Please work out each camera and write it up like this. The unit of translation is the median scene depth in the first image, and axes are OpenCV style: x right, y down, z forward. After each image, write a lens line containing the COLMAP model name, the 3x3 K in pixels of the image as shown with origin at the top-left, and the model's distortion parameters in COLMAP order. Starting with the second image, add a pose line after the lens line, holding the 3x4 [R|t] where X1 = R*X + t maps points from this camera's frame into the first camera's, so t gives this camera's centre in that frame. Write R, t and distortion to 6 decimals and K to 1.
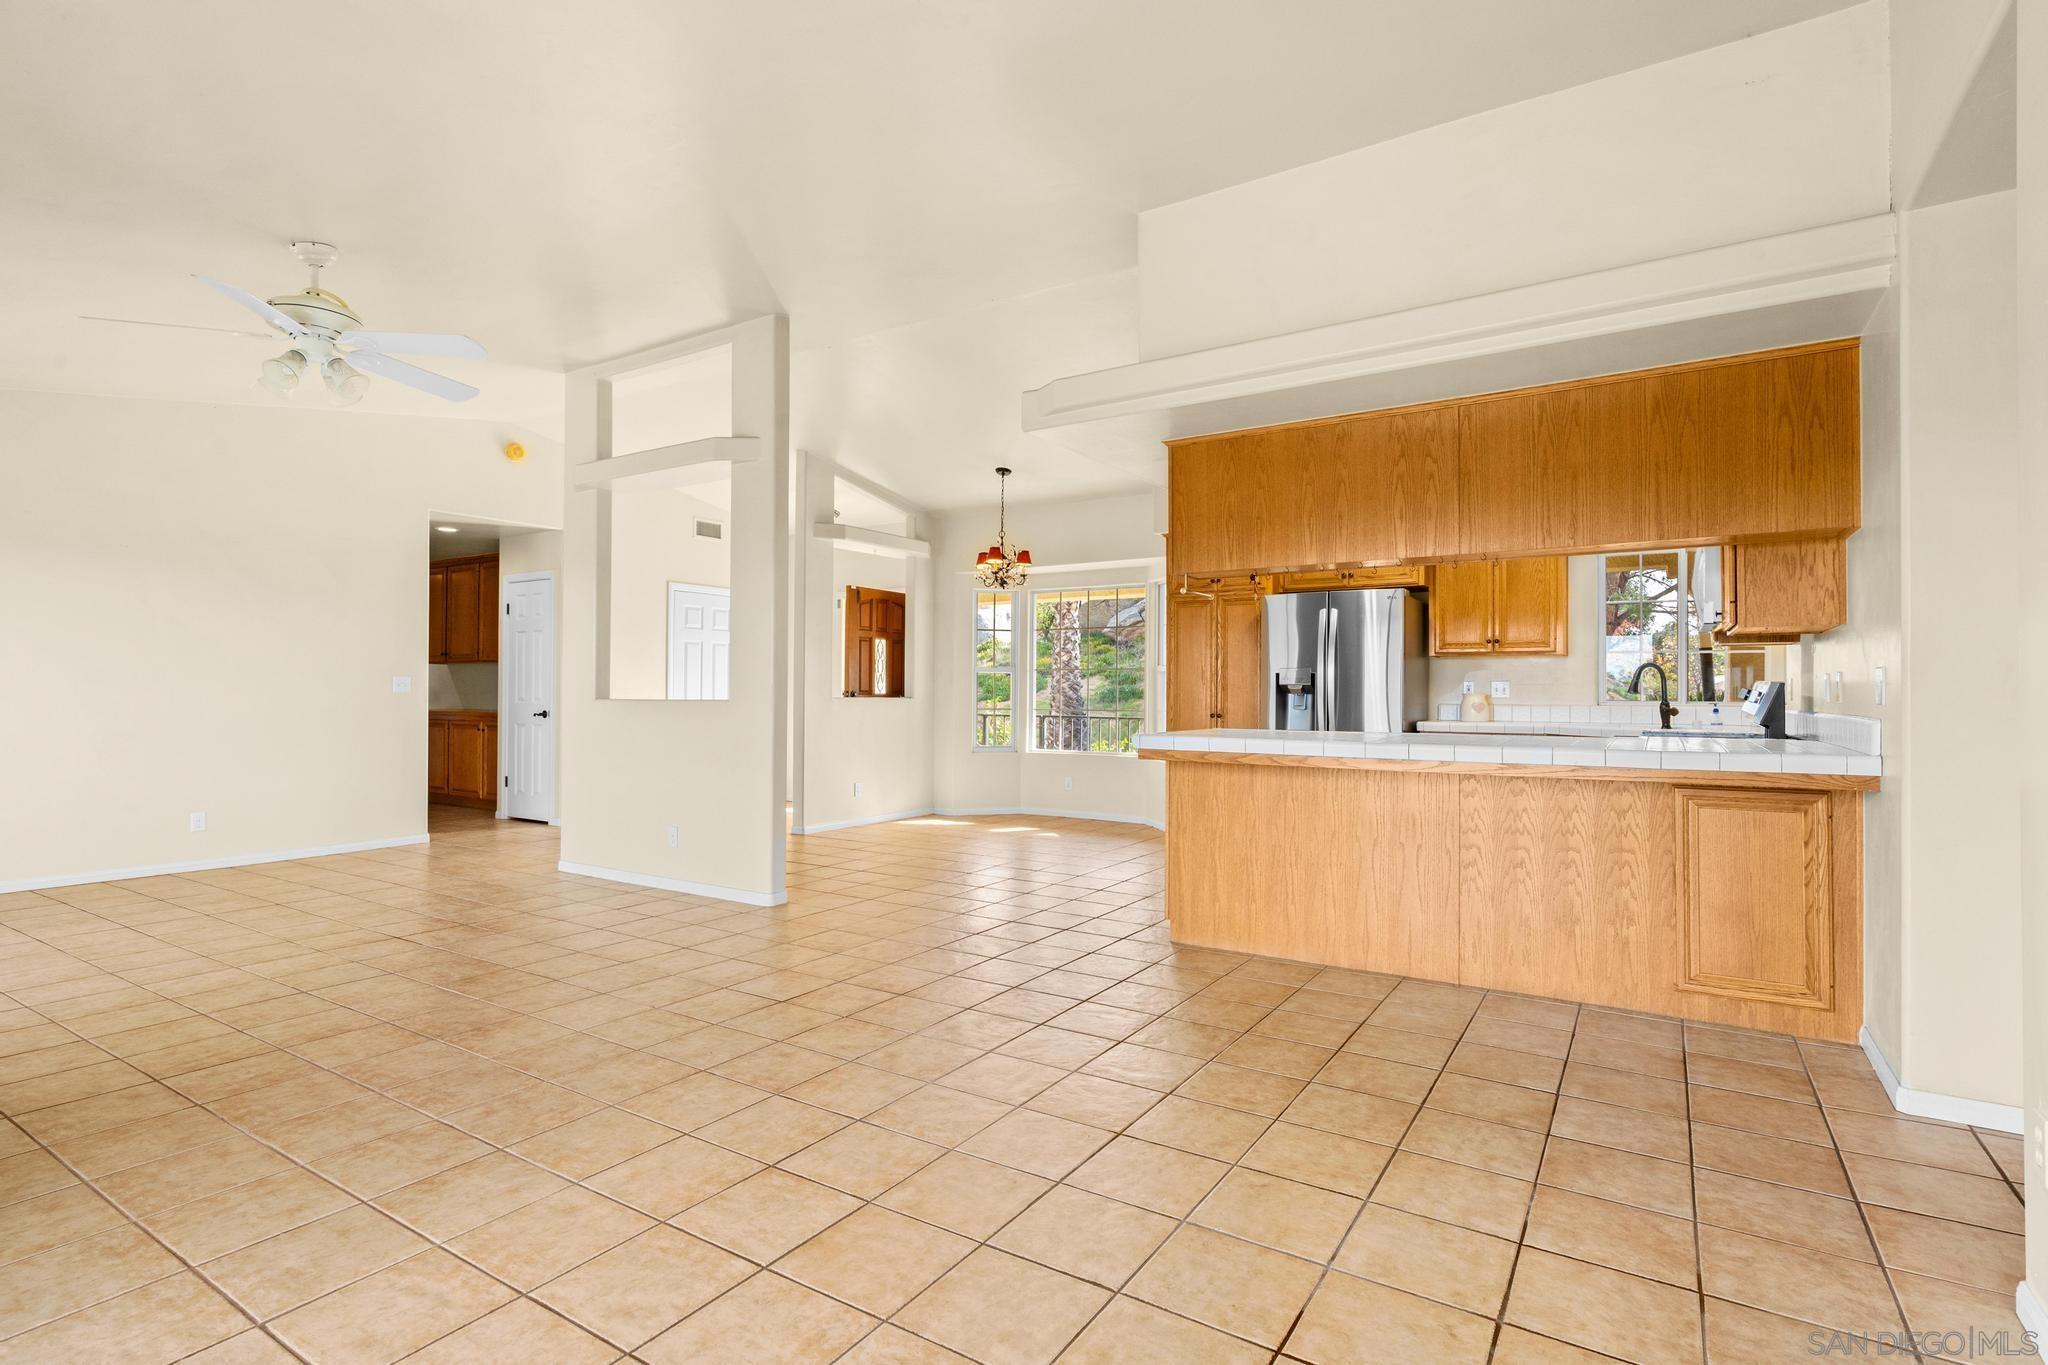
lens RADIAL K [[979.9, 0, 1015.4], [0, 979.9, 681.9], [0, 0, 1]] dist [-0.011138, 0.007862]
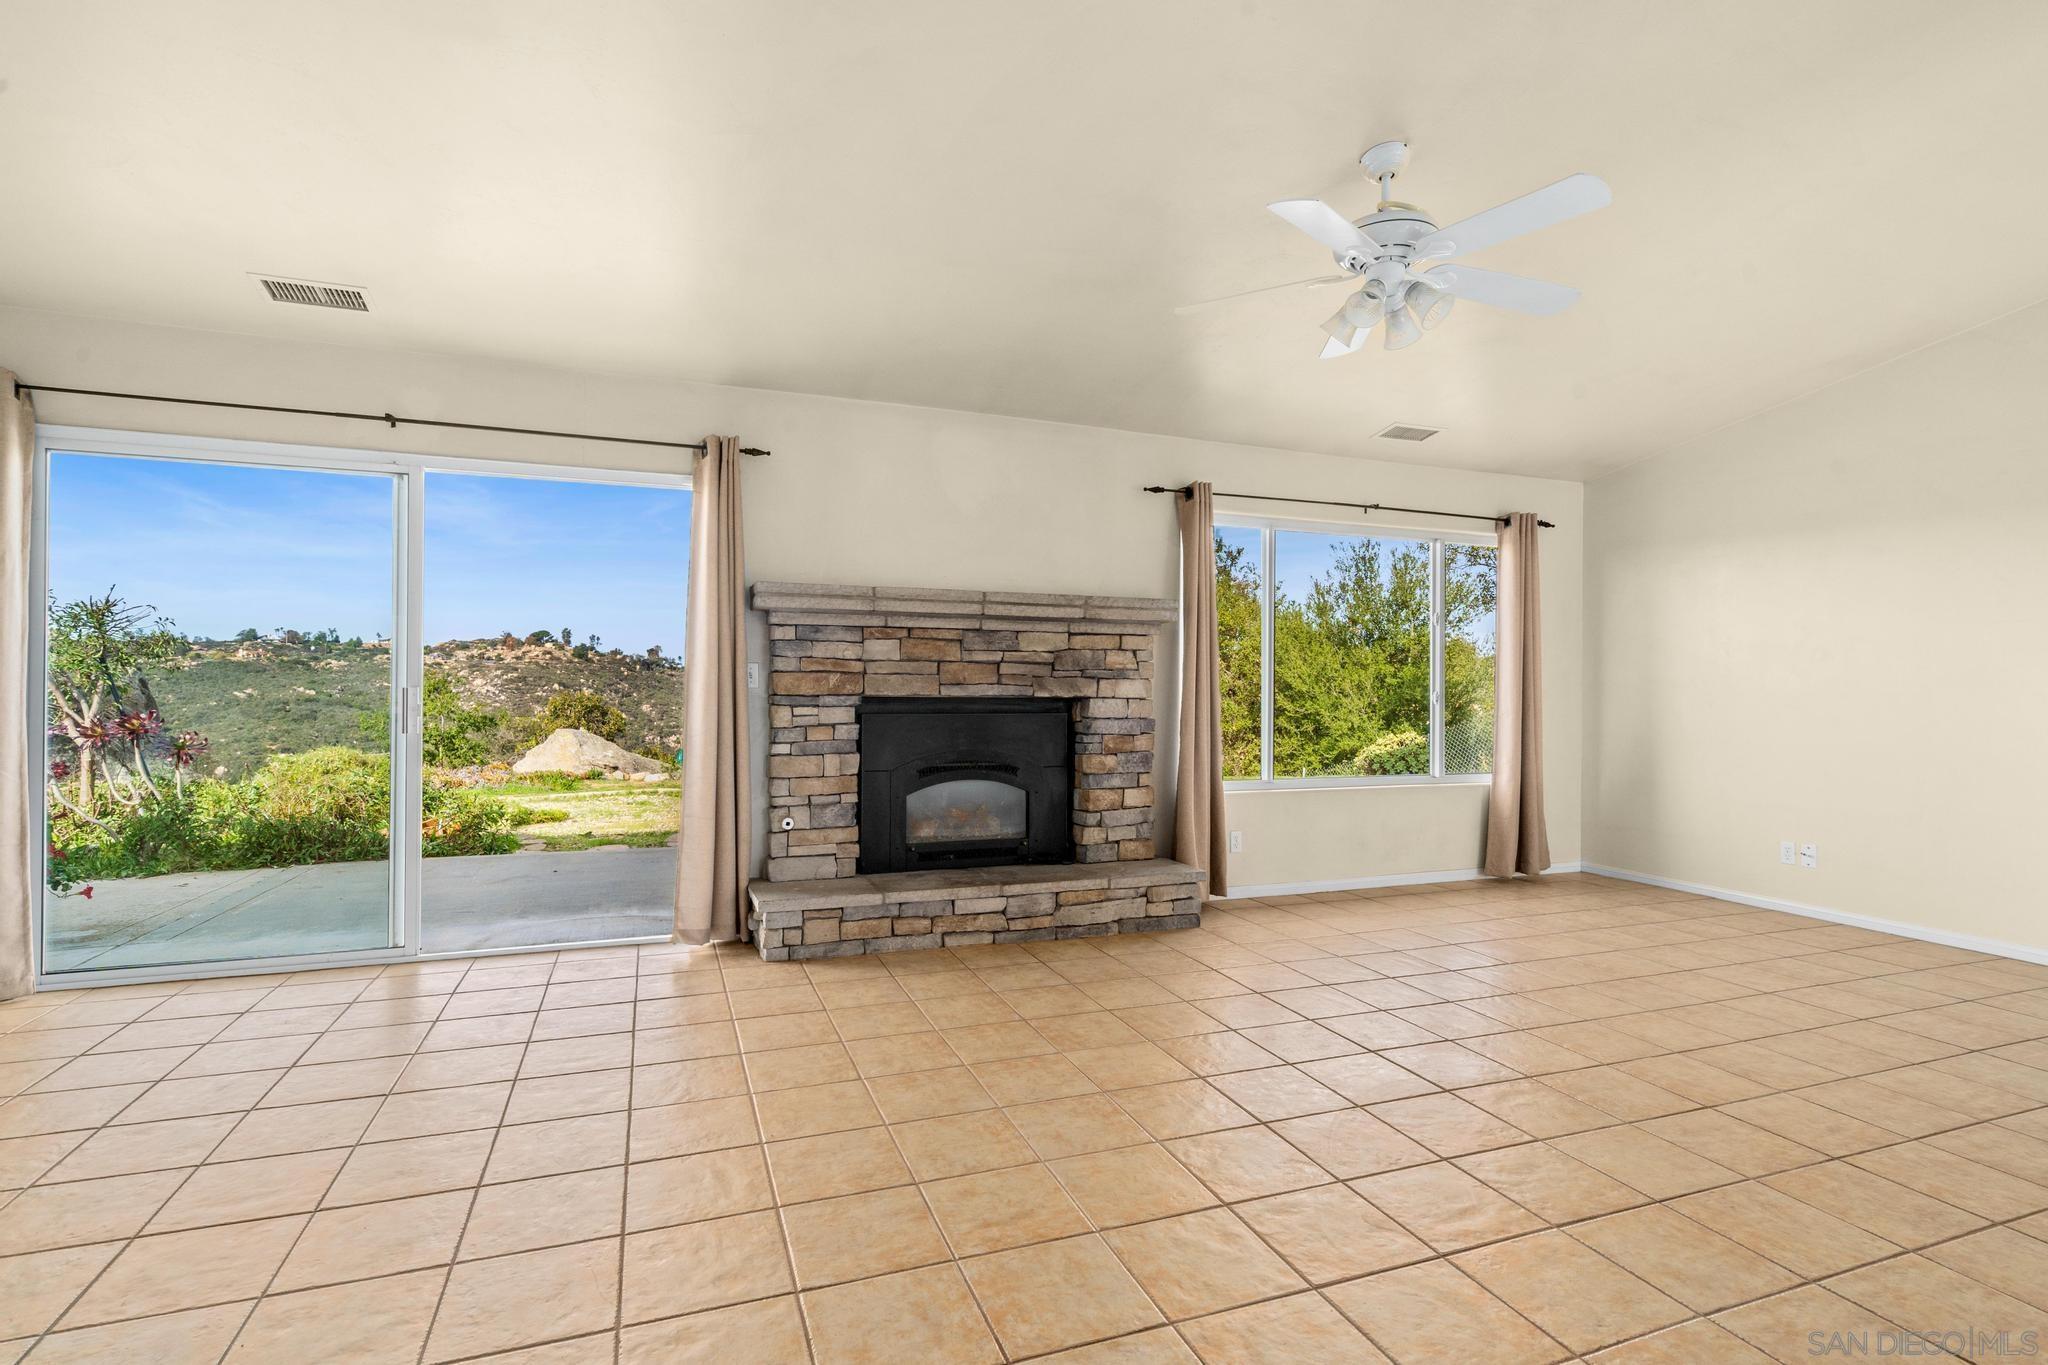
lens RADIAL K [[979.9, 0, 1015.4], [0, 979.9, 681.9], [0, 0, 1]] dist [-0.011138, 0.007862]
pose [[-0.594012, -0.011467, -0.804374, 0.179936], [-0.002477, 0.999920, -0.012426, 0.014563], [0.804452, -0.005389, -0.593993, 1.681103]]
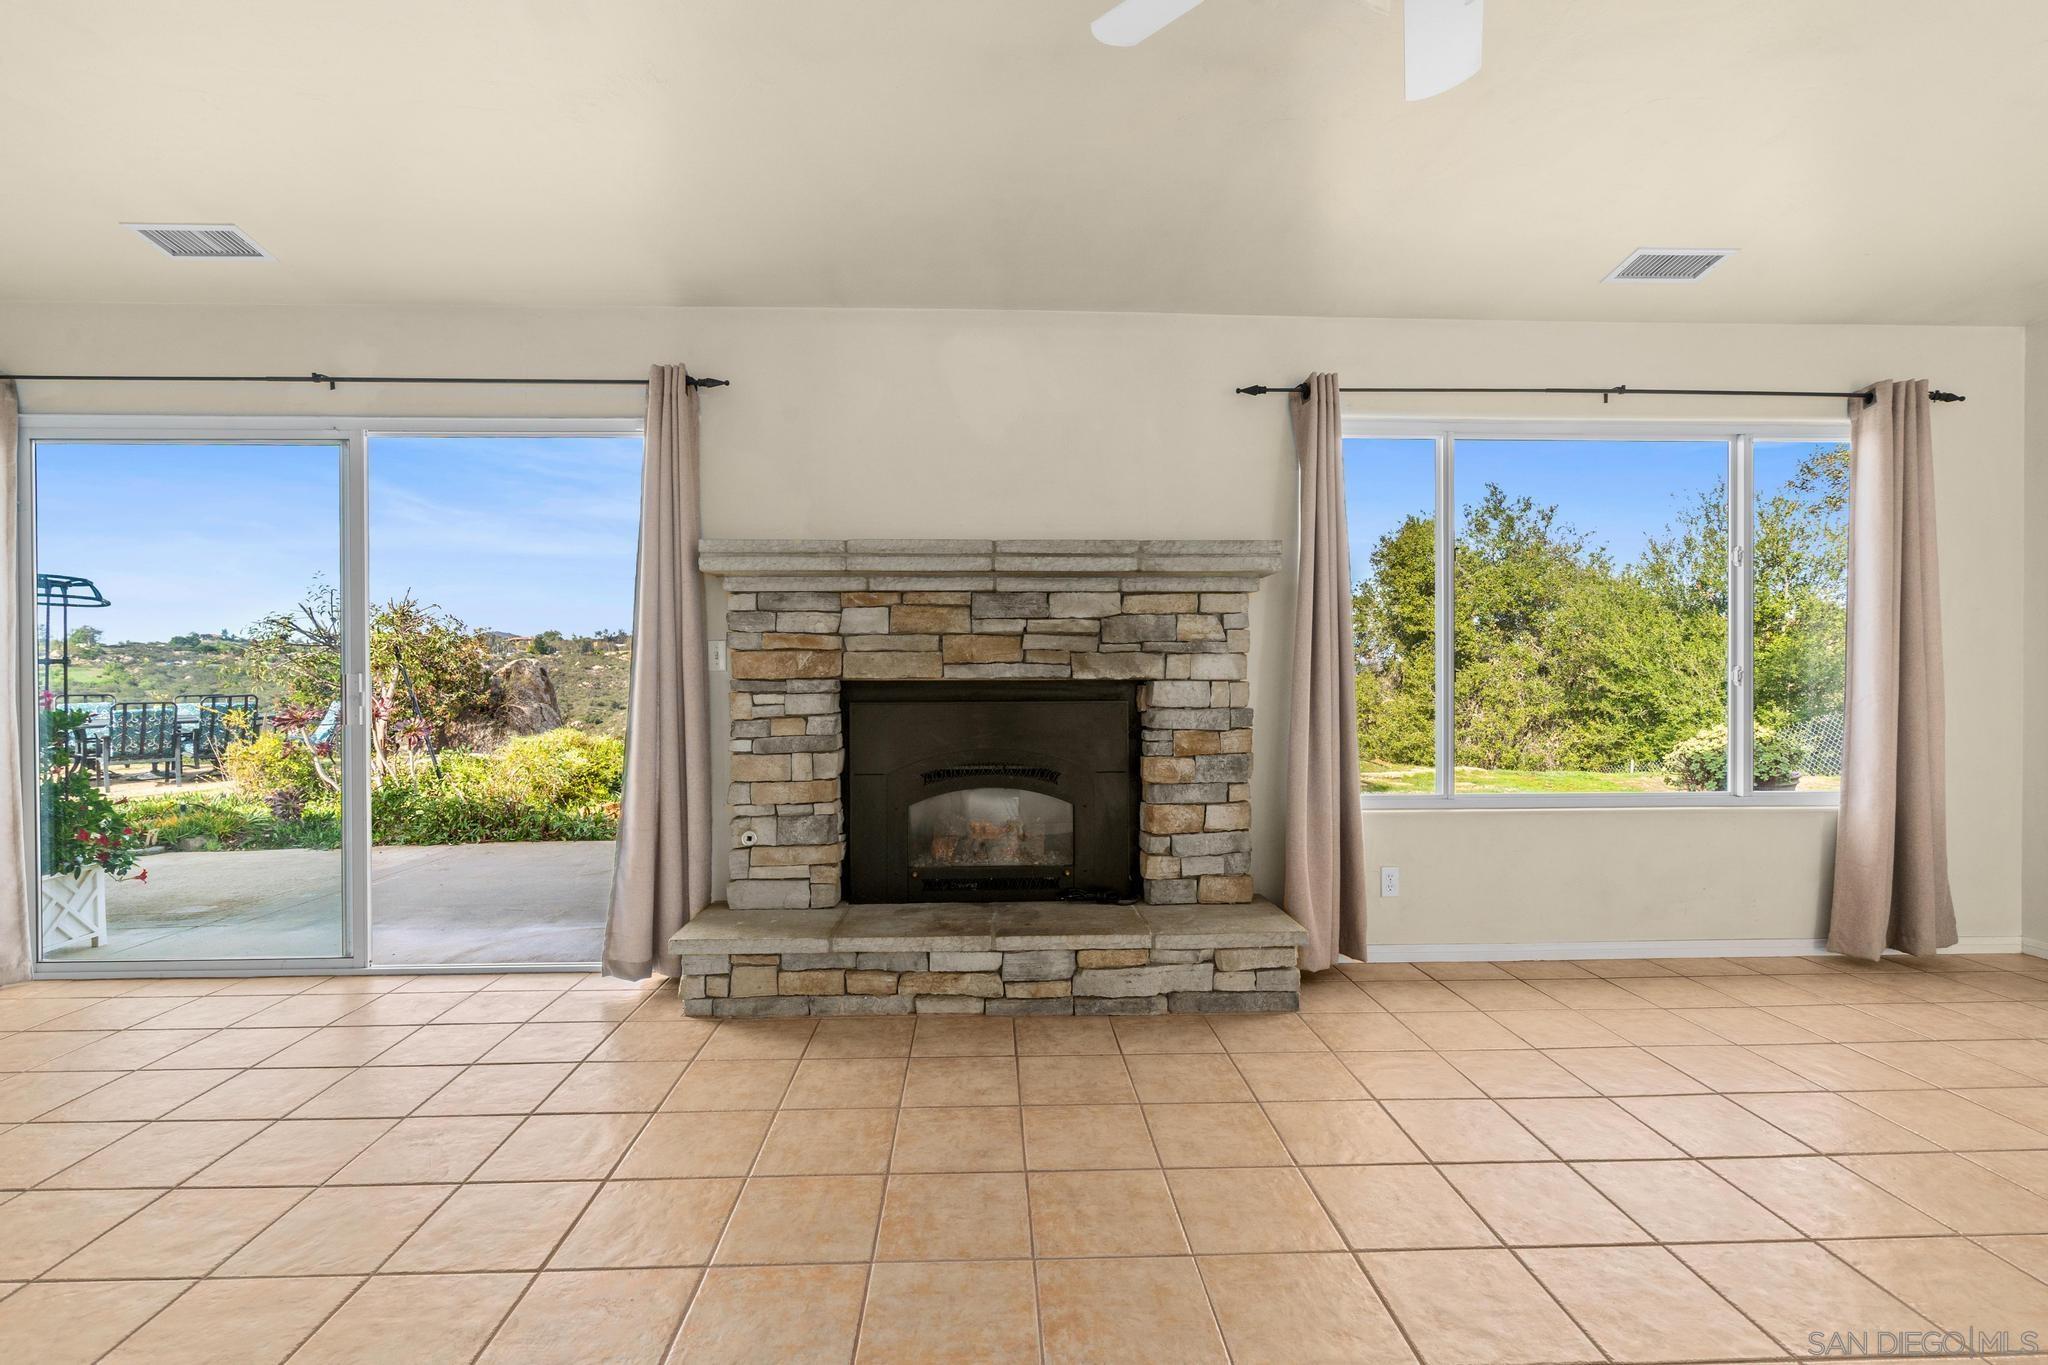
lens RADIAL K [[945.5, 0, 1019.1], [0, 945.5, 673.3], [0, 0, 1]] dist [-0.004448, 0.000004]
pose [[-0.814163, 0.002354, -0.580632, -0.454628], [0.005430, 0.999979, -0.003560, 0.015589], [0.580611, -0.006051, -0.814159, 1.655199]]
